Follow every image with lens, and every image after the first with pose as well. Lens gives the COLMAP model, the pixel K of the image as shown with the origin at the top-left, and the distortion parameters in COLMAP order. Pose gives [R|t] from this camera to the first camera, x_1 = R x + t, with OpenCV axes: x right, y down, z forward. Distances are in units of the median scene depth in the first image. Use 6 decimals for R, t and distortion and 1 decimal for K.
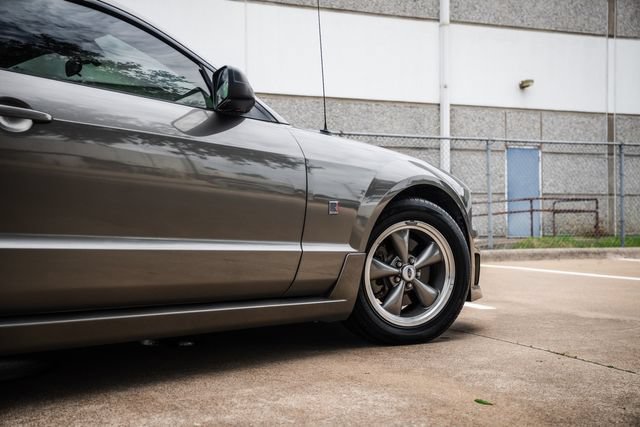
lens RADIAL K [[788.6, 0, 319.3], [0, 788.6, 214.2], [0, 0, 1]] dist [0.150803, 0.020691]
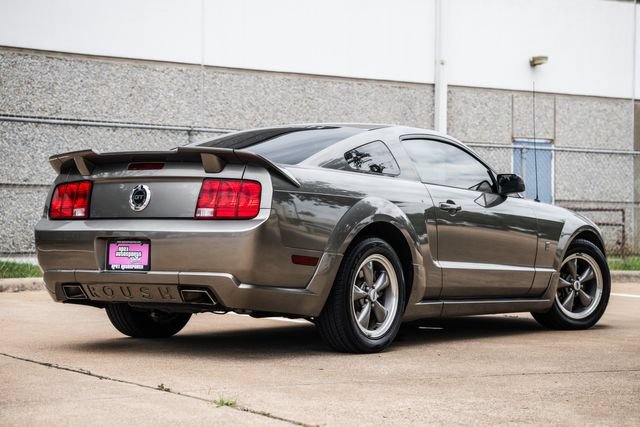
lens RADIAL K [[1399.6, 0, 348.3], [0, 1399.6, 185.7], [0, 0, 1]] dist [0.441928, 0.301705]
pose [[0.984991, 0.021091, 0.171314, -0.170389], [-0.018628, 0.999699, -0.015970, -0.014922], [-0.171599, 0.012539, 0.985087, -0.357758]]
